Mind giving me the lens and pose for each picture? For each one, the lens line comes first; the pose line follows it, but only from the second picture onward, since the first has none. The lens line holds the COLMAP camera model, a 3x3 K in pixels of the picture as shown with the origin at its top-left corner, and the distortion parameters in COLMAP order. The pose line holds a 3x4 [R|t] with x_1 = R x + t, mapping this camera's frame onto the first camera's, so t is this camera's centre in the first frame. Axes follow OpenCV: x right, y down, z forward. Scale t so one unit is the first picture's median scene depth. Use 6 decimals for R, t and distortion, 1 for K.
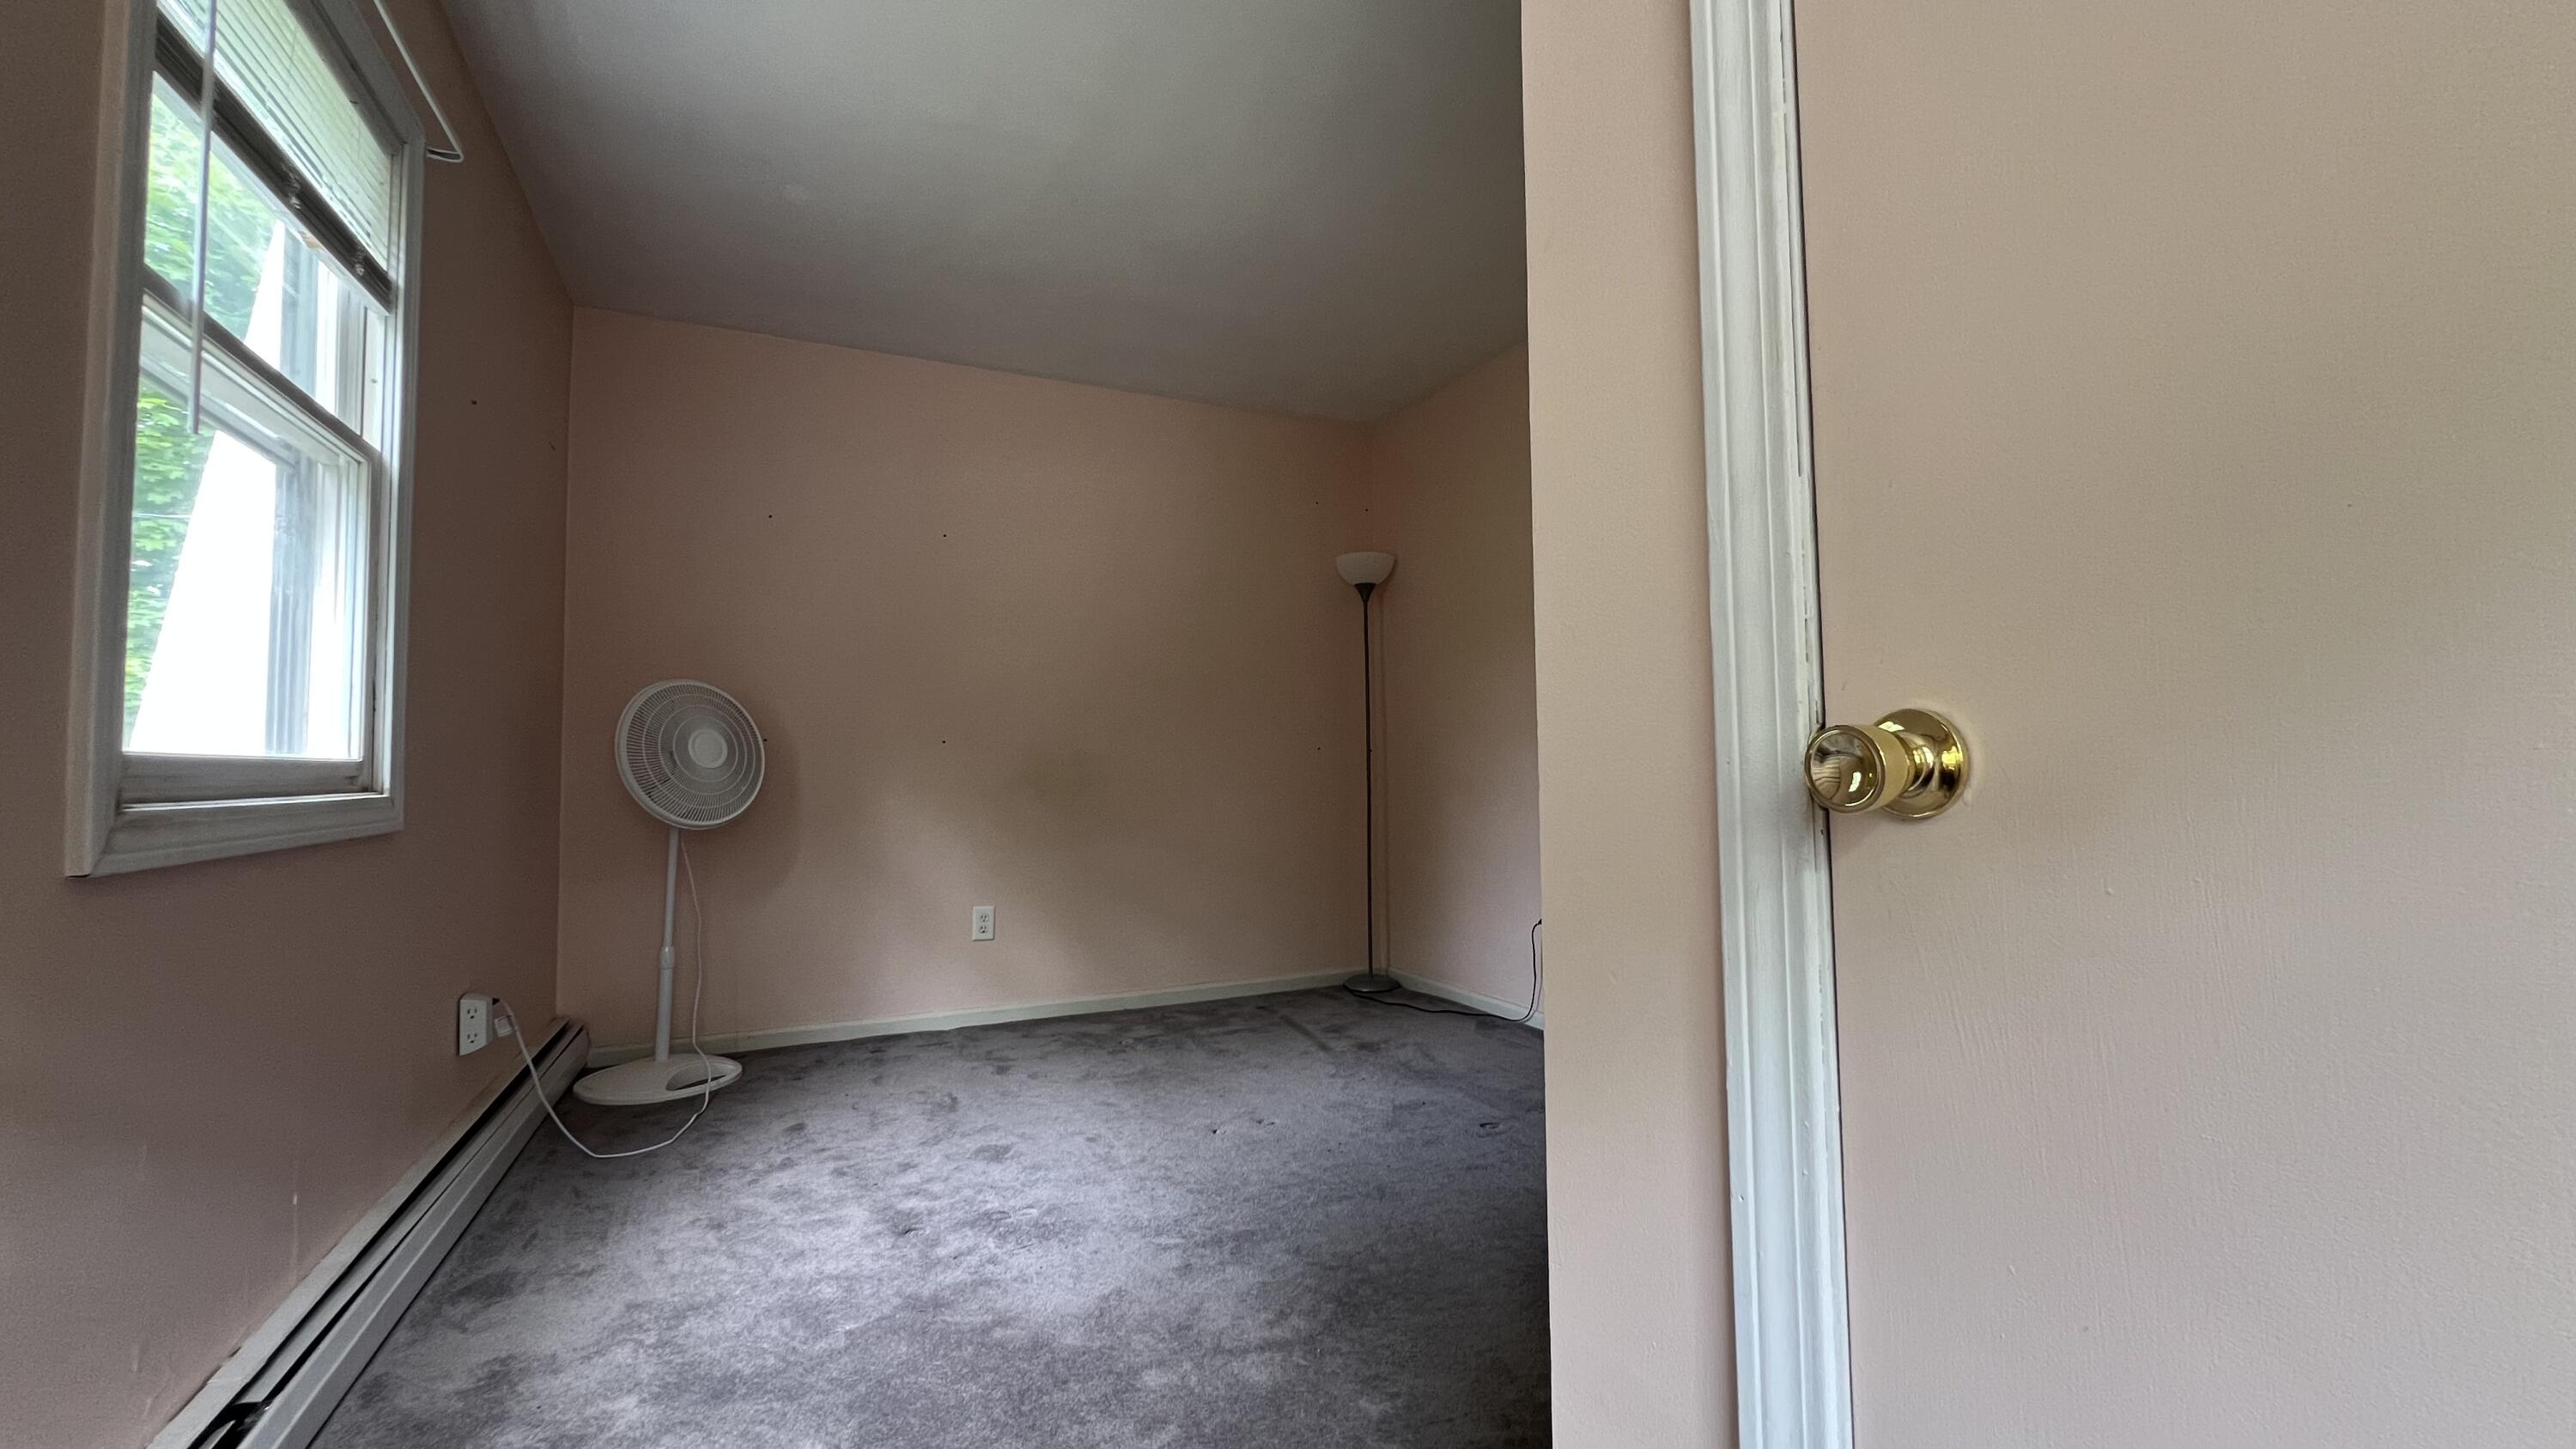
lens RADIAL K [[1046.3, 0, 1290.6], [0, 1046.3, 715.1], [0, 0, 1]] dist [-0.000894, -0.000220]
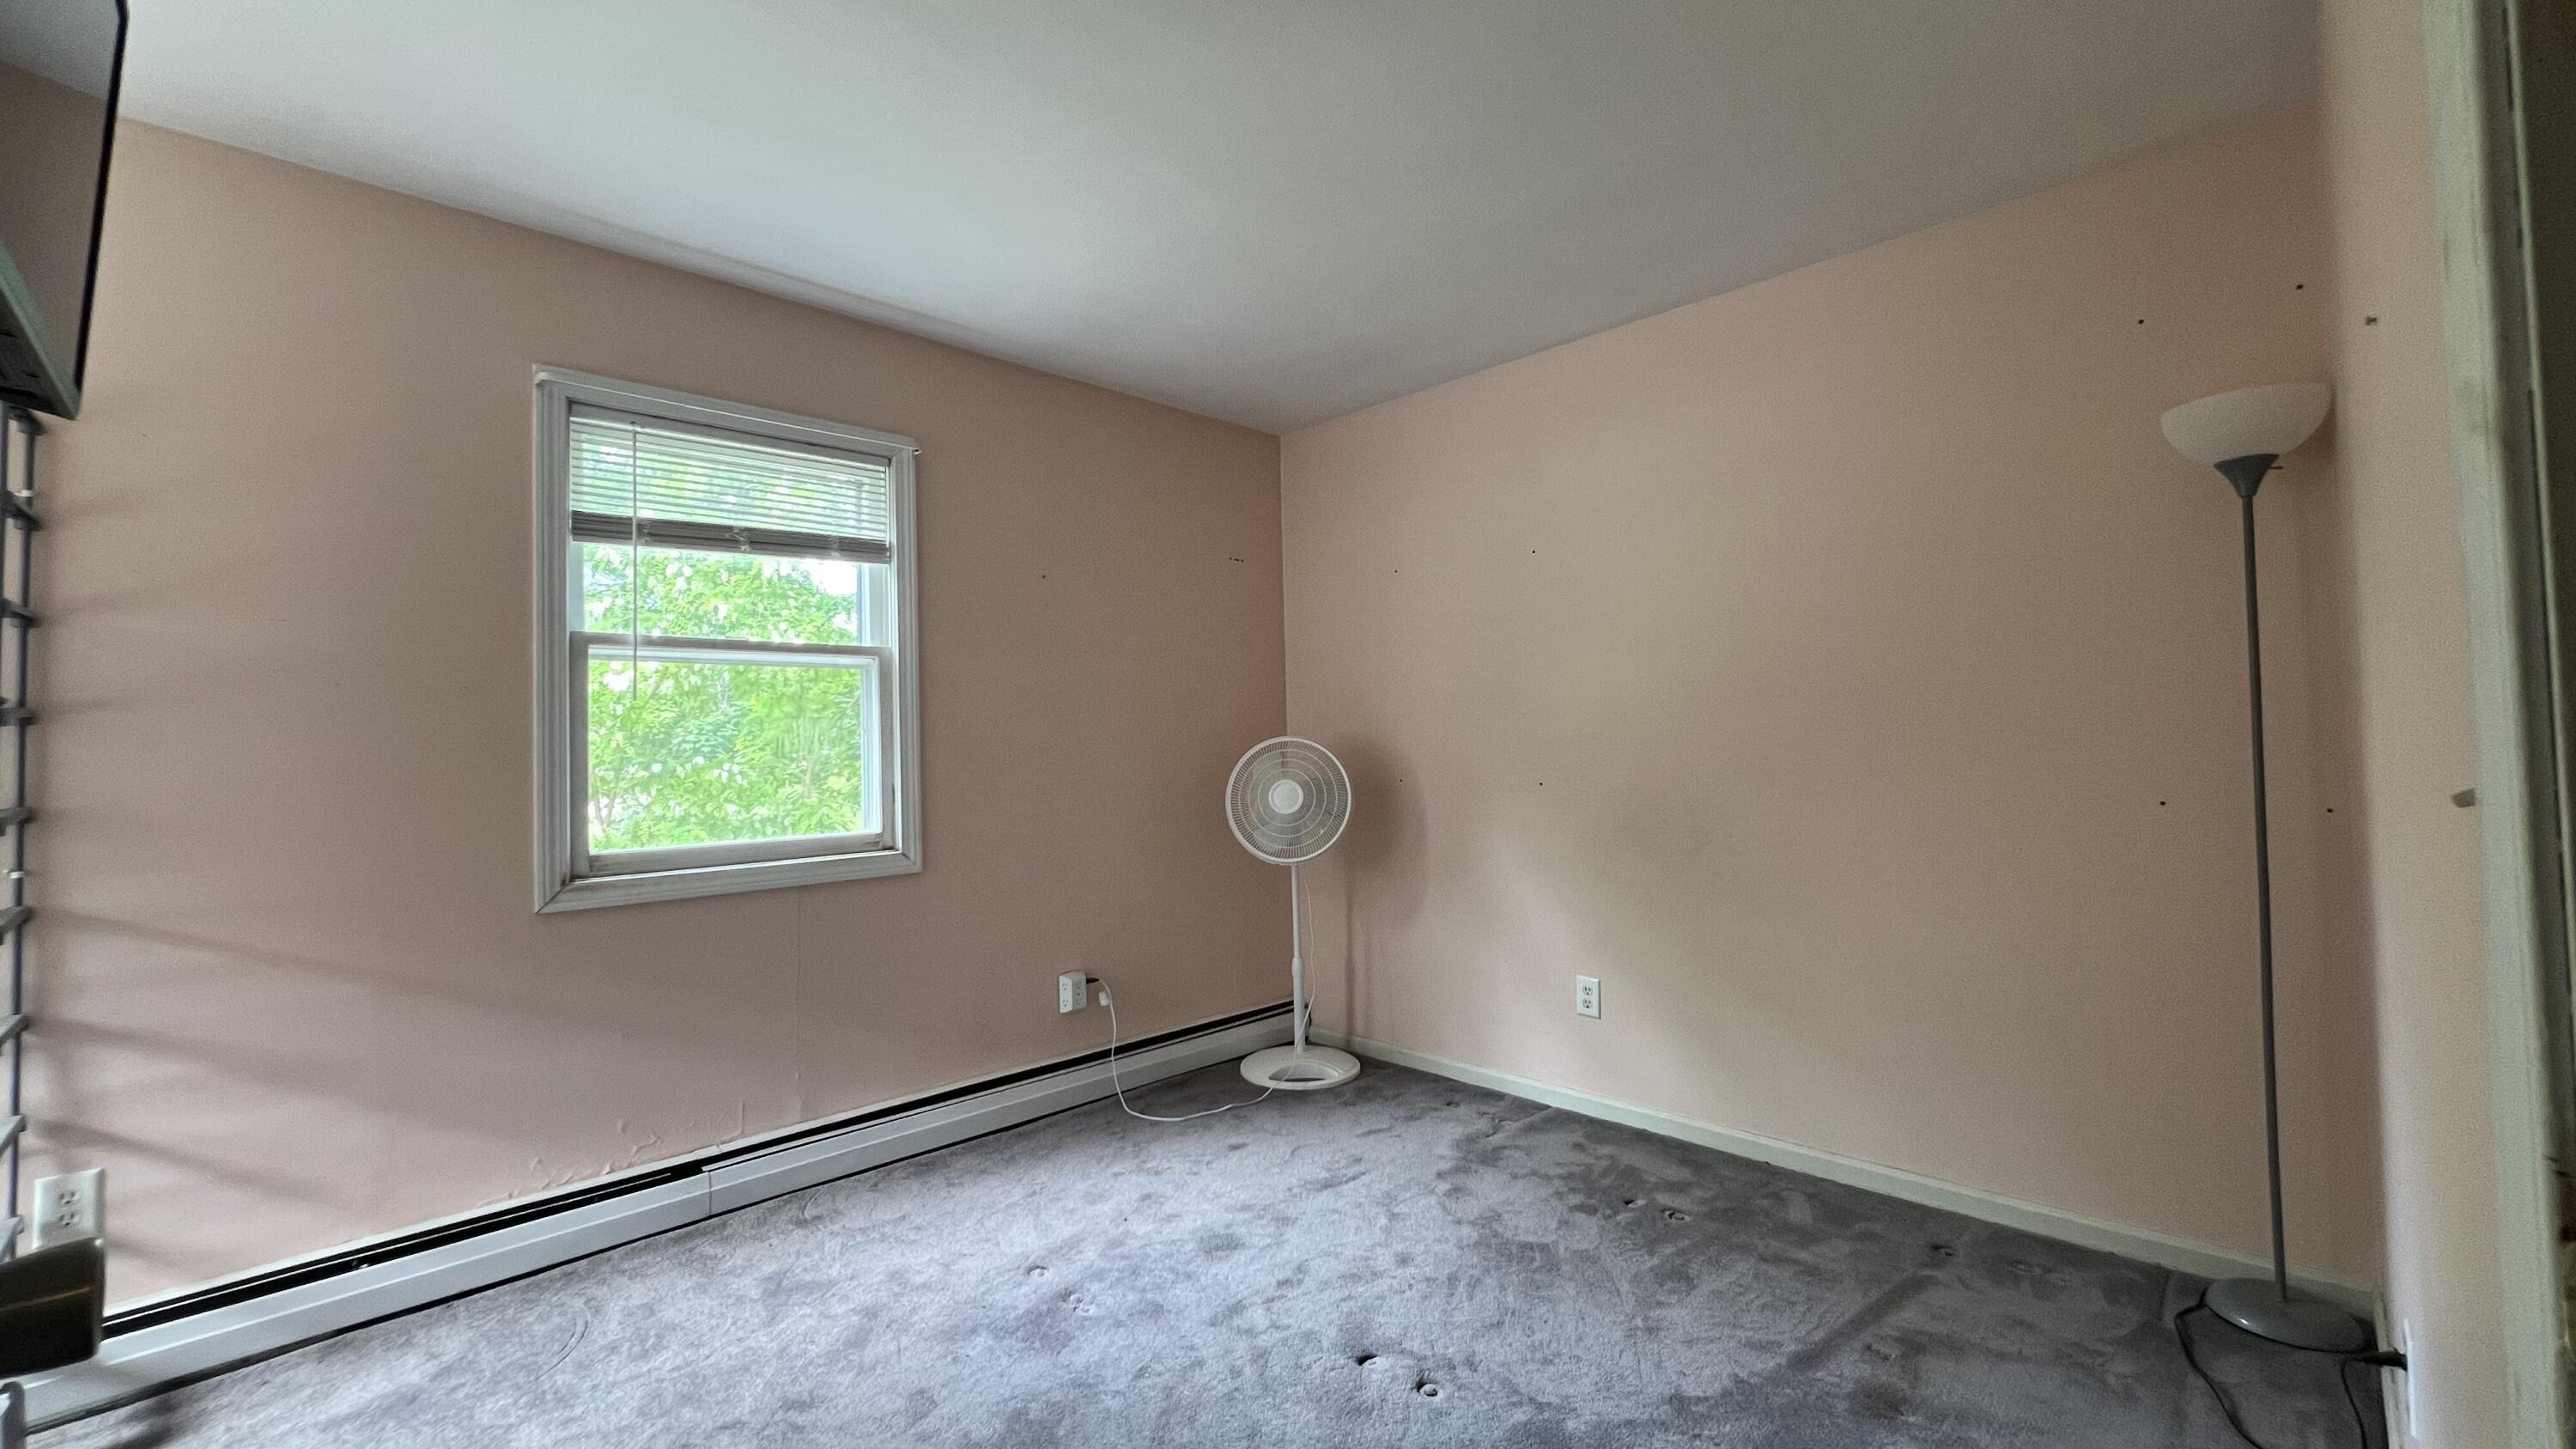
lens RADIAL K [[1029.0, 0, 1288.0], [0, 1029.0, 727.8], [0, 0, 1]] dist [-0.002384, 0.000744]
pose [[0.321385, -0.014850, -0.946832, 0.632289], [0.069008, 0.997586, 0.007778, -0.064940], [0.944431, -0.067839, 0.321634, 0.756389]]
